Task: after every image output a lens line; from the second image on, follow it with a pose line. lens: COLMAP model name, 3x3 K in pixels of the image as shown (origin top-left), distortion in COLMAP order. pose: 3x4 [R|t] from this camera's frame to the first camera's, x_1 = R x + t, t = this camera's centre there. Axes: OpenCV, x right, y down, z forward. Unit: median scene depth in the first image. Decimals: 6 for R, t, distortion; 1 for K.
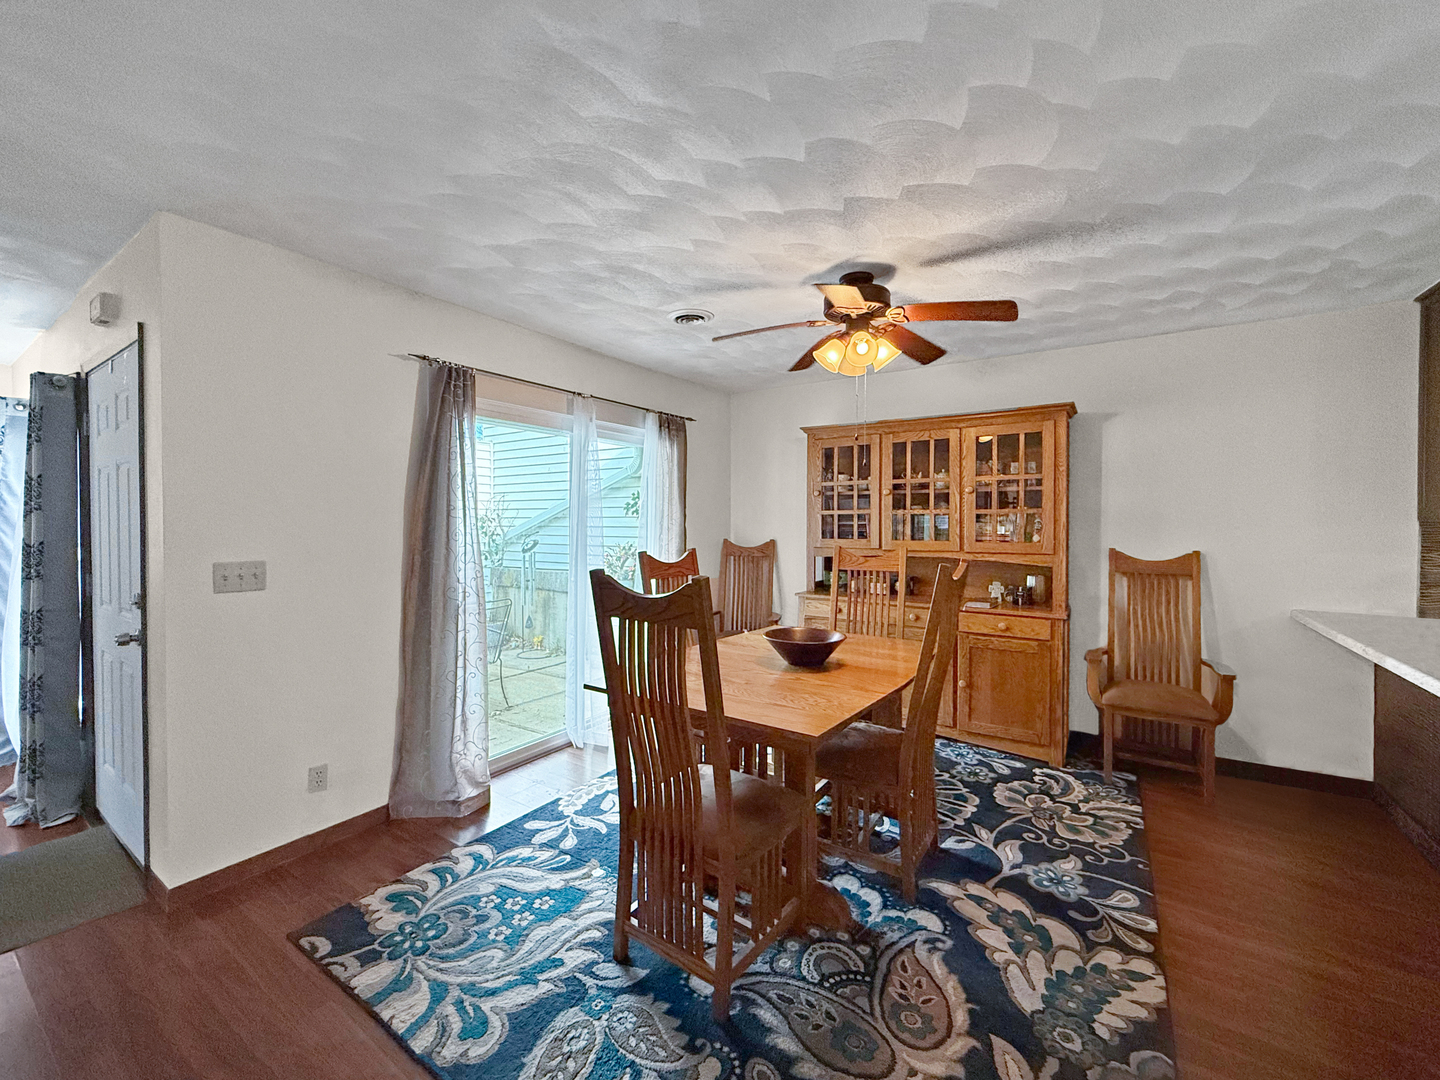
lens RADIAL K [[588.5, 0, 721.9], [0, 588.5, 529.3], [0, 0, 1]] dist [-0.000322, 0.000085]
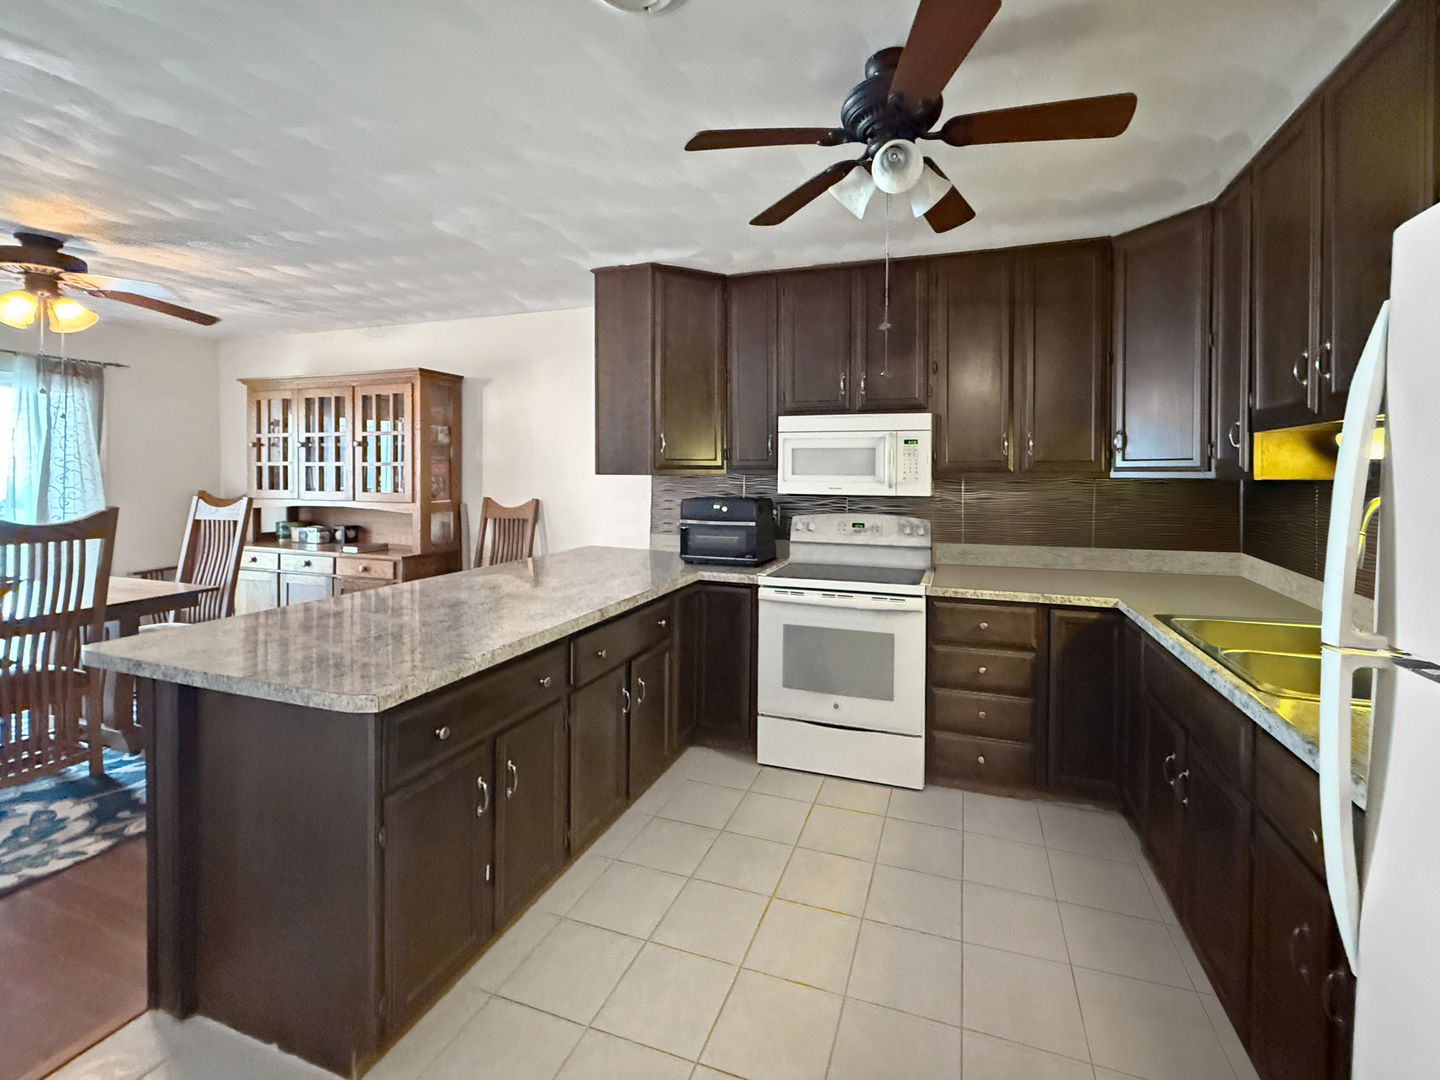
lens RADIAL K [[599.5, 0, 768.2], [0, 599.5, 483.3], [0, 0, 1]] dist [-0.000960, -0.000220]
pose [[0.962315, -0.000554, 0.271938, 1.180940], [-0.000388, 0.999994, 0.003409, 0.001396], [-0.271938, -0.003386, 0.962309, -0.372844]]
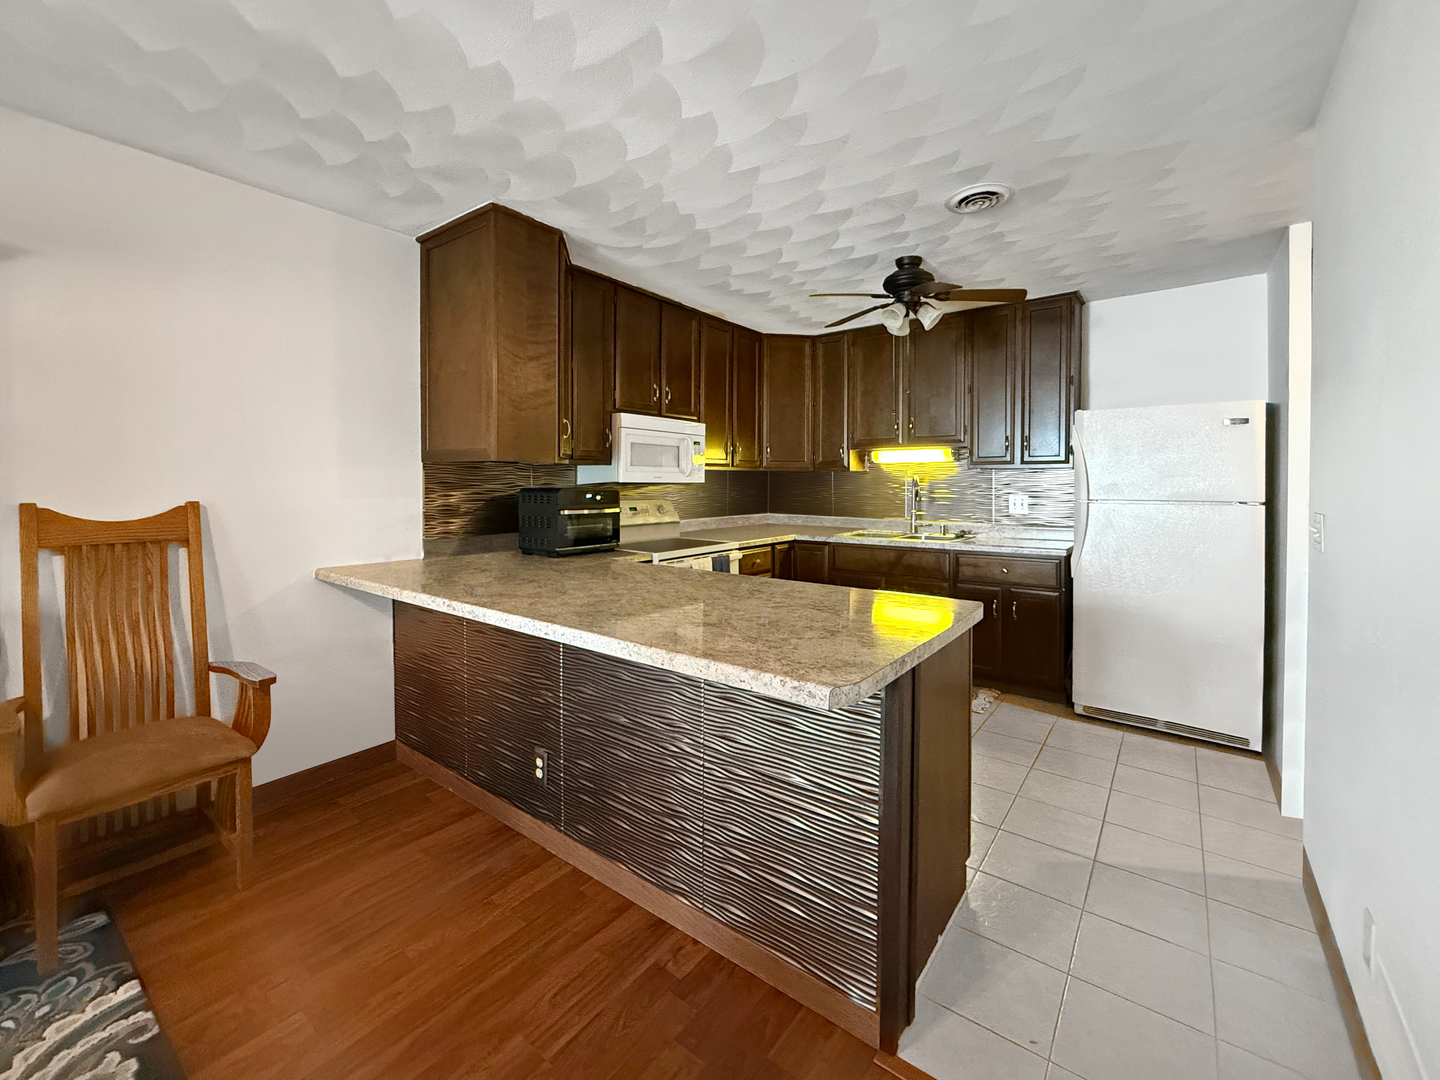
lens RADIAL K [[594.4, 0, 726.8], [0, 594.4, 489.1], [0, 0, 1]] dist [0.000806, 0.000317]
pose [[0.053437, -0.017490, 0.998418, 0.225125], [0.006868, 0.999829, 0.017147, 0.019743], [-0.998548, 0.005941, 0.053548, 0.470559]]
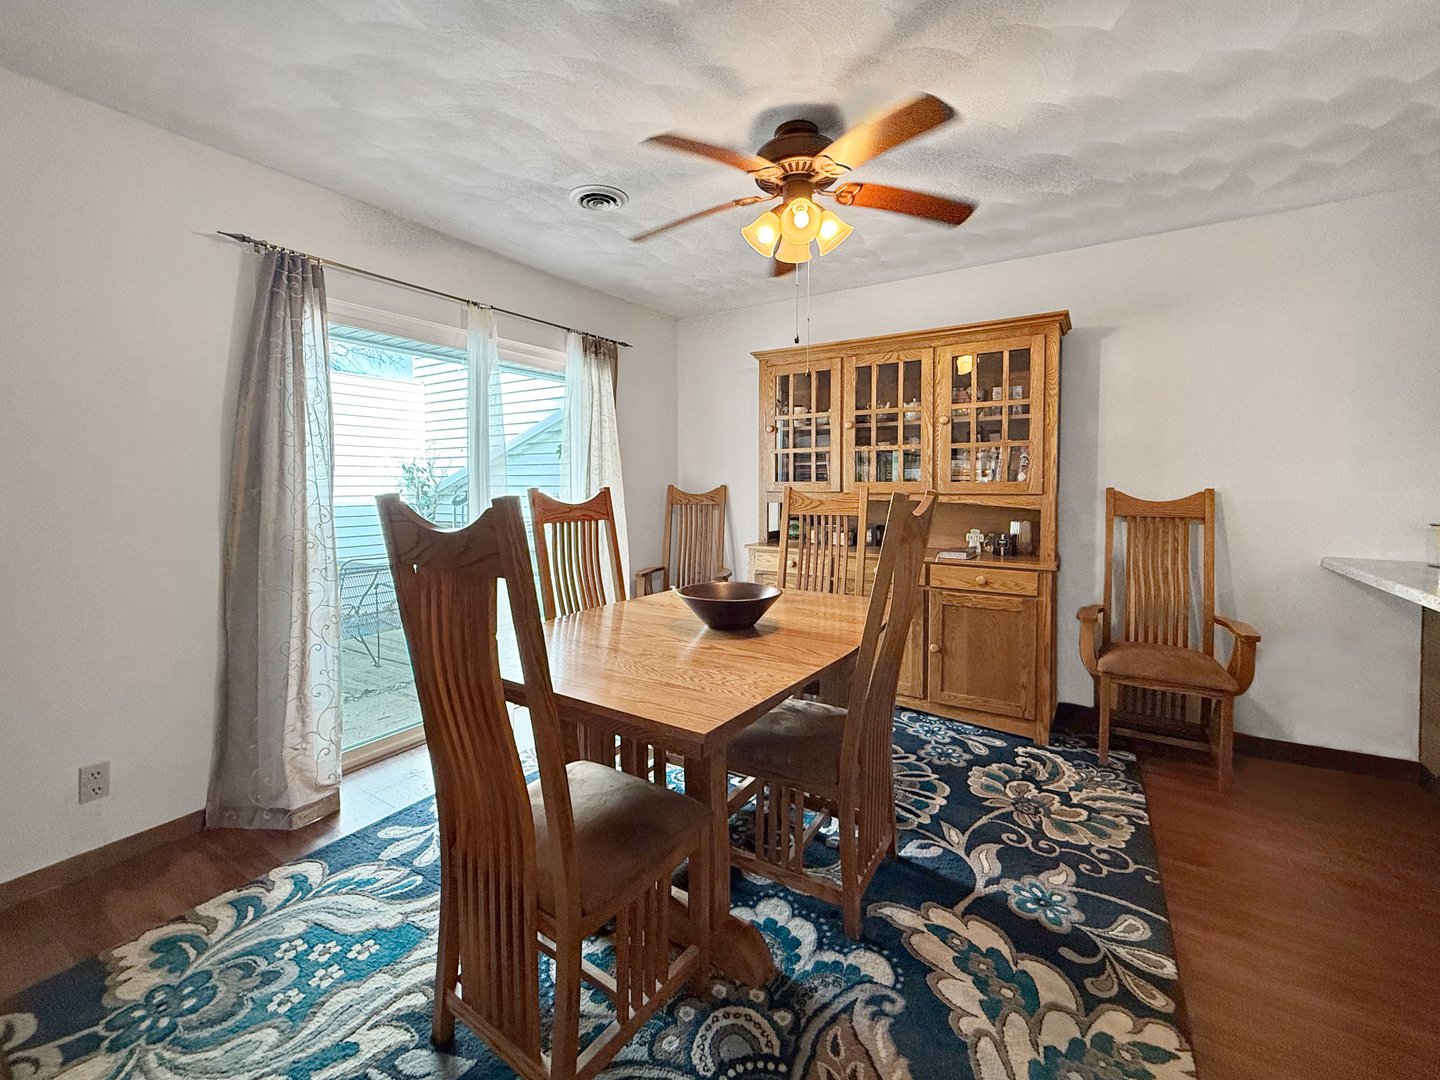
lens RADIAL K [[596.1, 0, 717.4], [0, 596.1, 507.6], [0, 0, 1]] dist [0.000153, -0.000122]
pose [[0.999774, -0.004924, 0.020658, 0.106294], [0.004315, 0.999557, 0.029437, 0.044143], [-0.020794, -0.029342, 0.999353, 0.203597]]
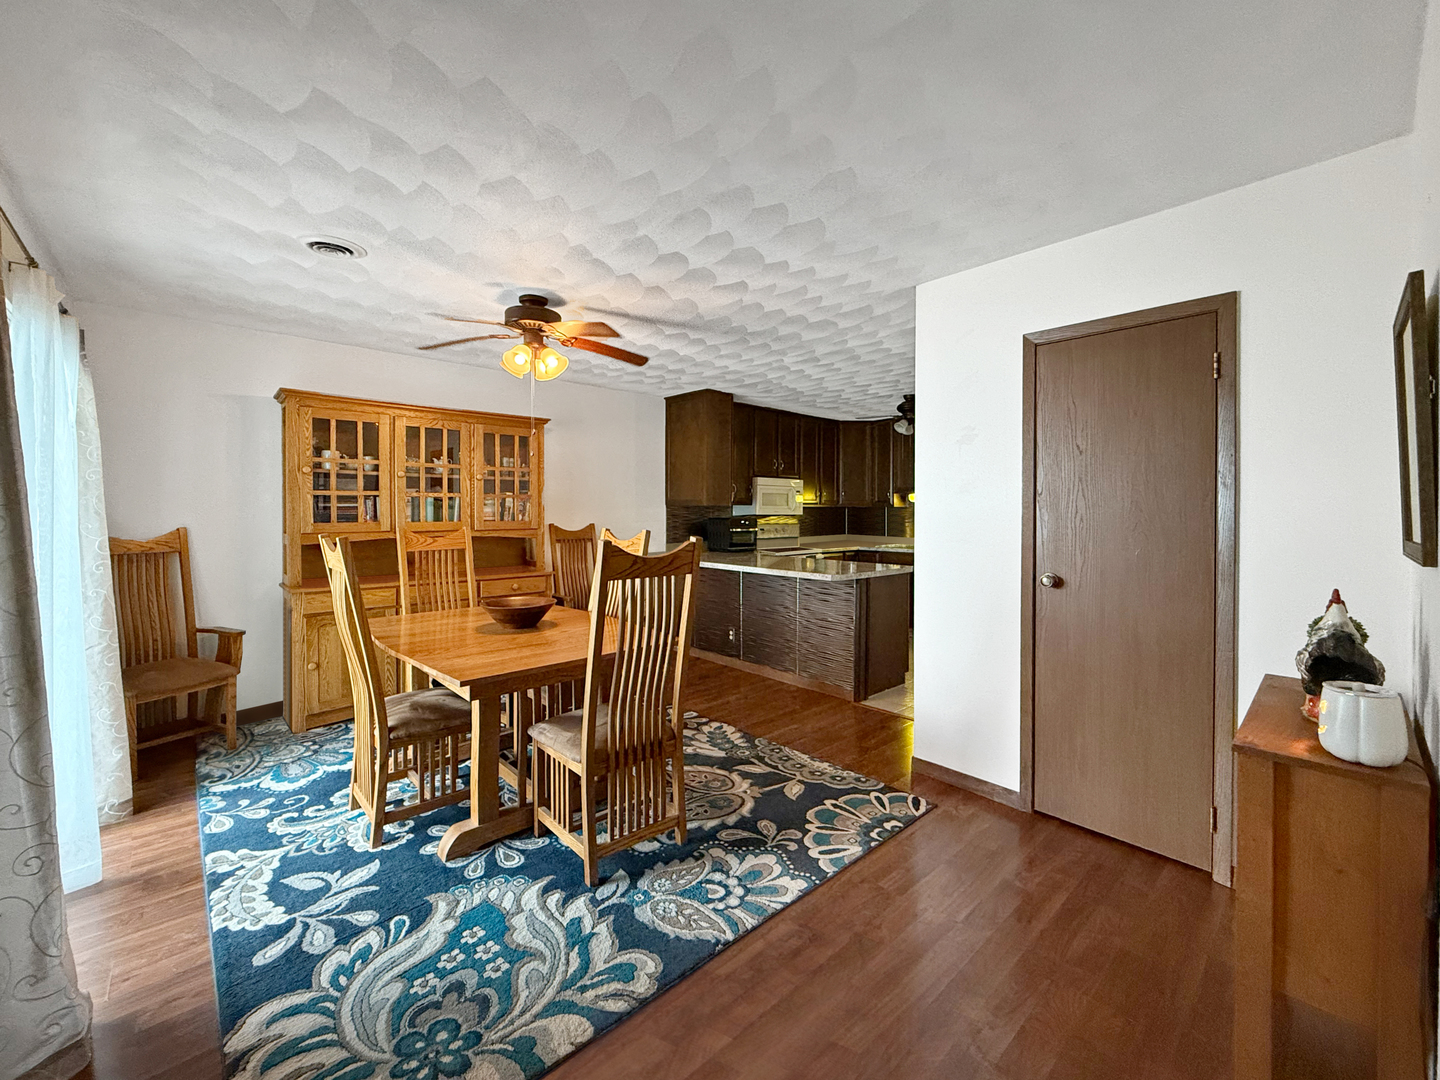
lens RADIAL K [[588.5, 0, 734.4], [0, 588.5, 521.7], [0, 0, 1]] dist [-0.002675, -0.000330]
pose [[0.216101, -0.020820, 0.976149, -0.849426], [0.012543, 0.999749, 0.018547, 0.009168], [-0.976290, 0.008236, 0.216308, 0.344322]]
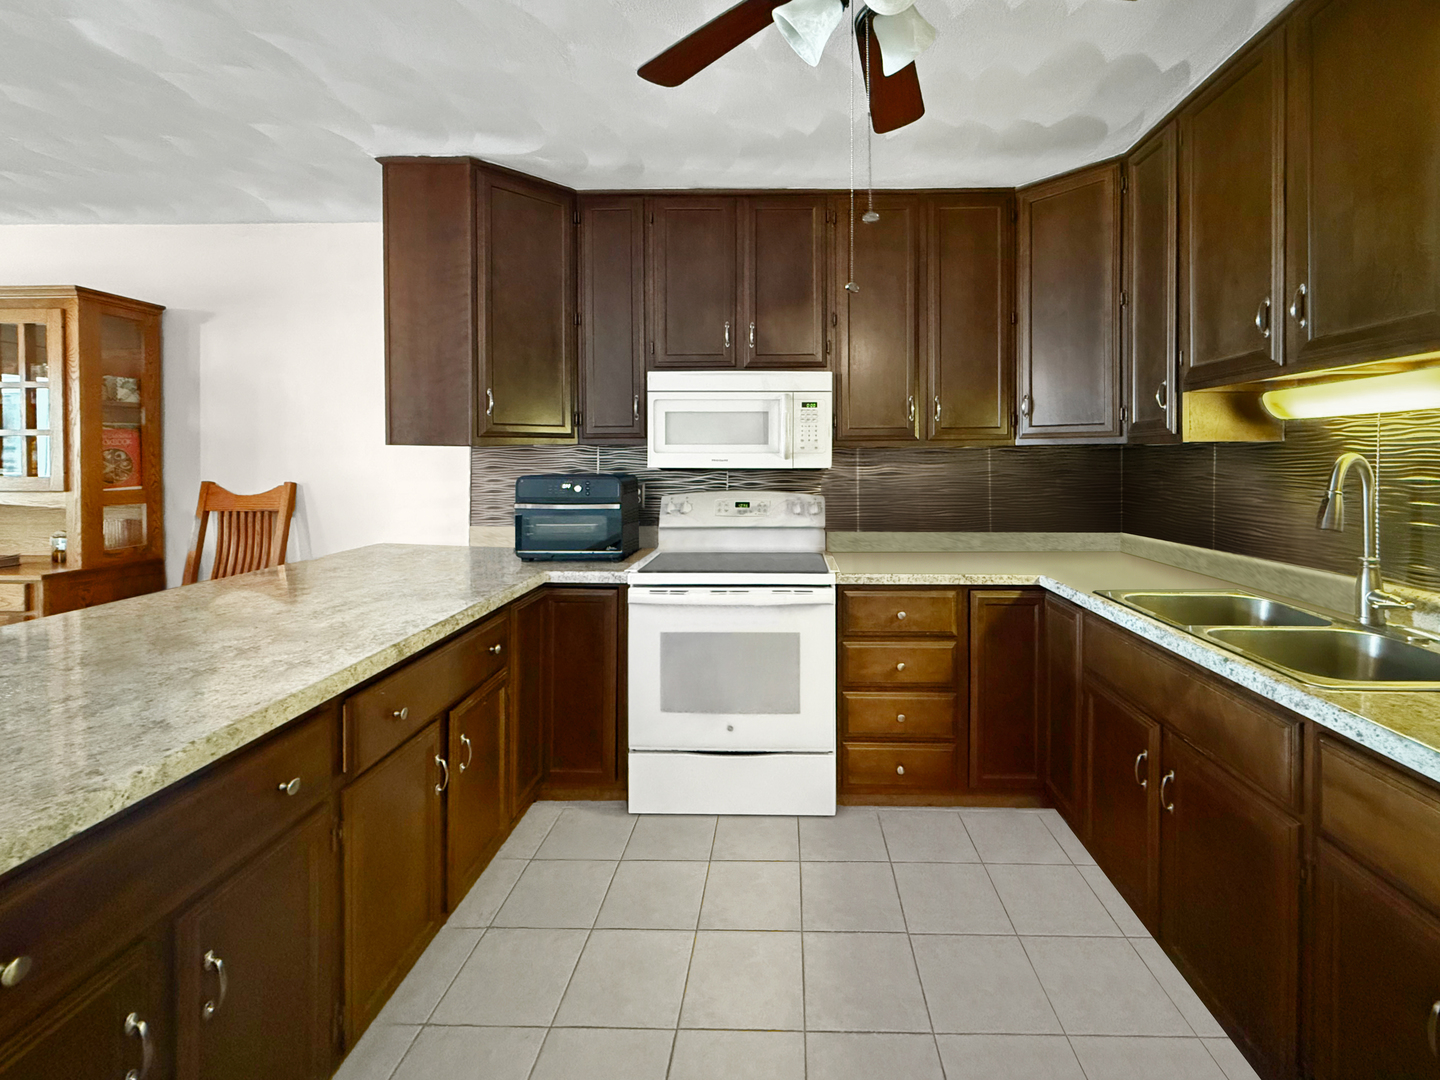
lens RADIAL K [[597.3, 0, 778.9], [0, 597.3, 463.4], [0, 0, 1]] dist [-0.001365, 0.000254]
pose [[0.838860, -0.008508, 0.544280, 1.180815], [0.009567, 0.999954, 0.000887, 0.019886], [-0.544262, 0.004463, 0.838903, -0.142654]]
